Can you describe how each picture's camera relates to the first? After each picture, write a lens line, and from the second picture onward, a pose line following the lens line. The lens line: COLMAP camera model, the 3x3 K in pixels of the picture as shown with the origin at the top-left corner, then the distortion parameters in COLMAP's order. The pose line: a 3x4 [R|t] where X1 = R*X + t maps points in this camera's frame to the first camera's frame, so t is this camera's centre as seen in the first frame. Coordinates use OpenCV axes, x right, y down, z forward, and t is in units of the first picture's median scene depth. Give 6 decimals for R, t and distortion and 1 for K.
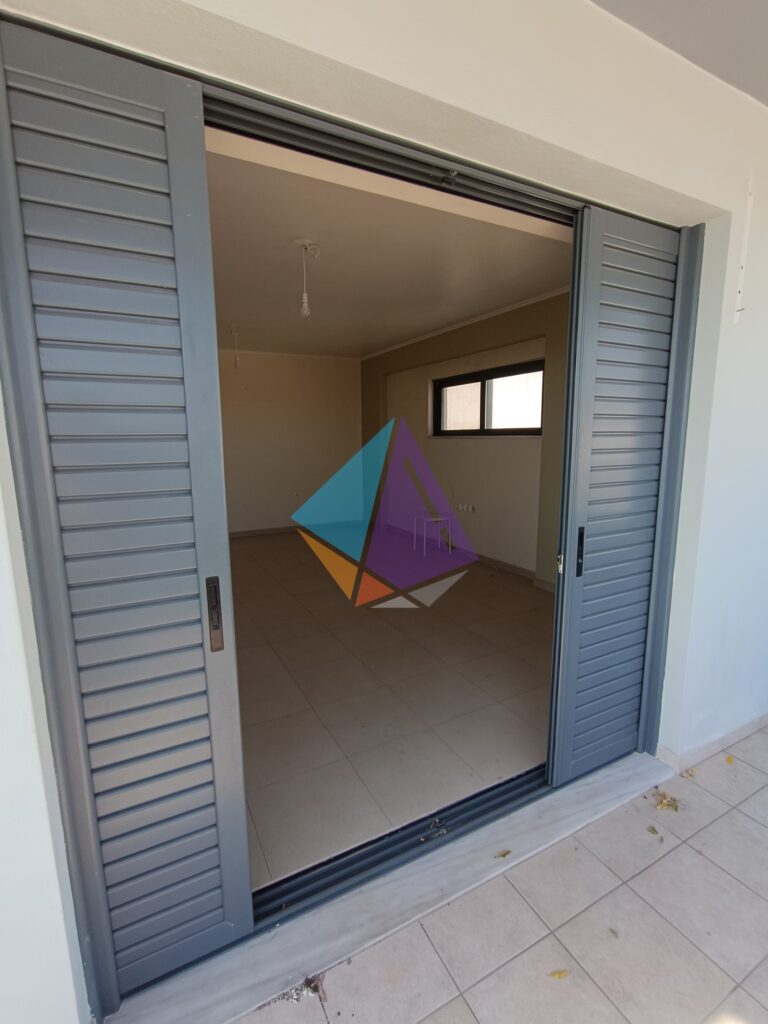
lens RADIAL K [[465.7, 0, 379.1], [0, 465.7, 512.2], [0, 0, 1]] dist [-0.003756, -0.000226]
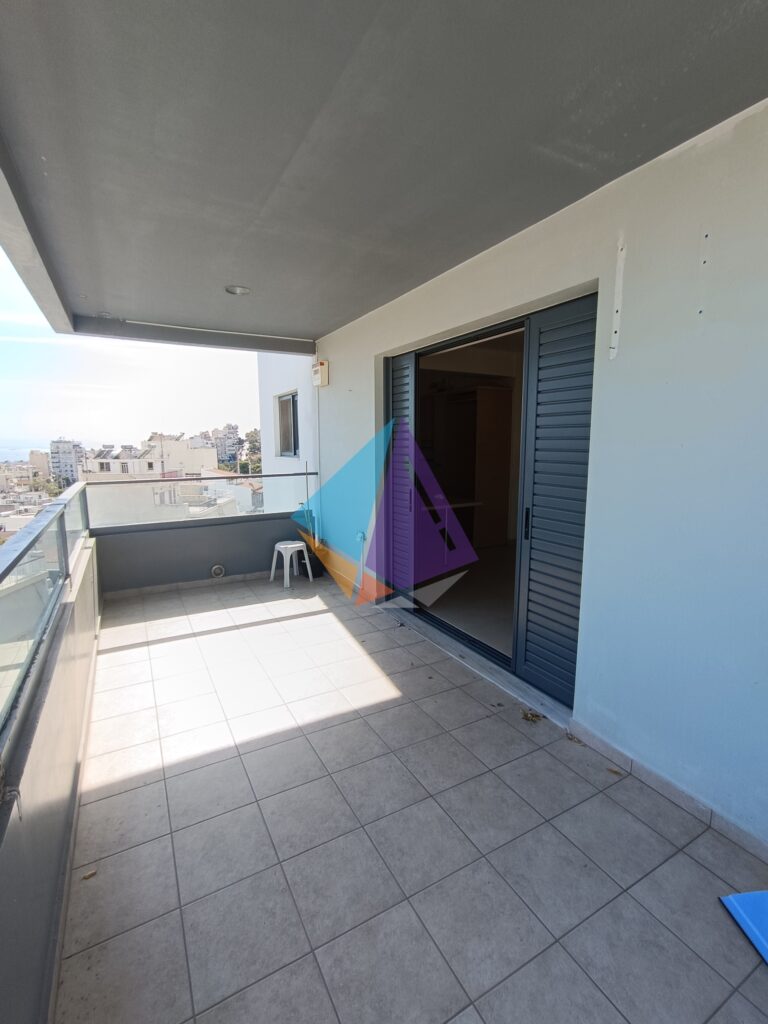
lens RADIAL K [[465.7, 0, 379.1], [0, 465.7, 512.2], [0, 0, 1]] dist [-0.003756, -0.000226]
pose [[0.018292, 0.161174, -0.986756, 1.915816], [-0.151773, 0.975932, 0.156593, -0.122481], [0.988246, 0.146898, 0.042314, 0.416839]]
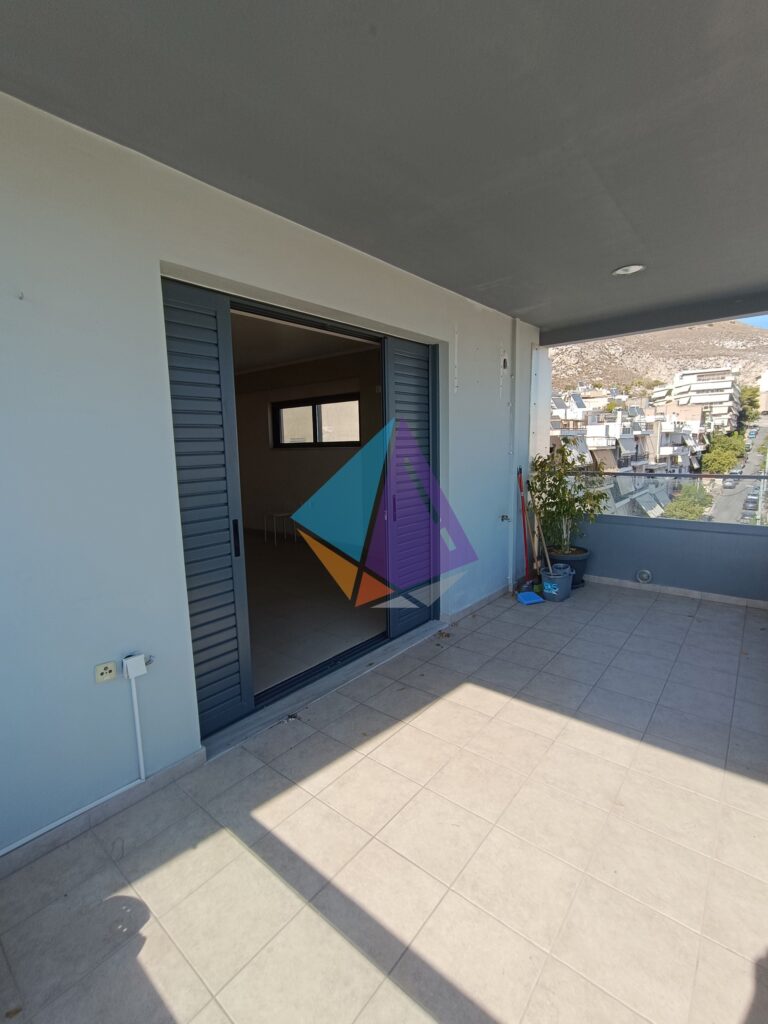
lens RADIAL K [[473.8, 0, 384.0], [0, 473.8, 512.0], [0, 0, 1]] dist [-0.002602, 0.000049]
pose [[0.918612, -0.064212, 0.389909, -0.362844], [0.073849, 0.997222, -0.009758, 0.112172], [-0.388200, 0.037758, 0.920802, -0.765366]]
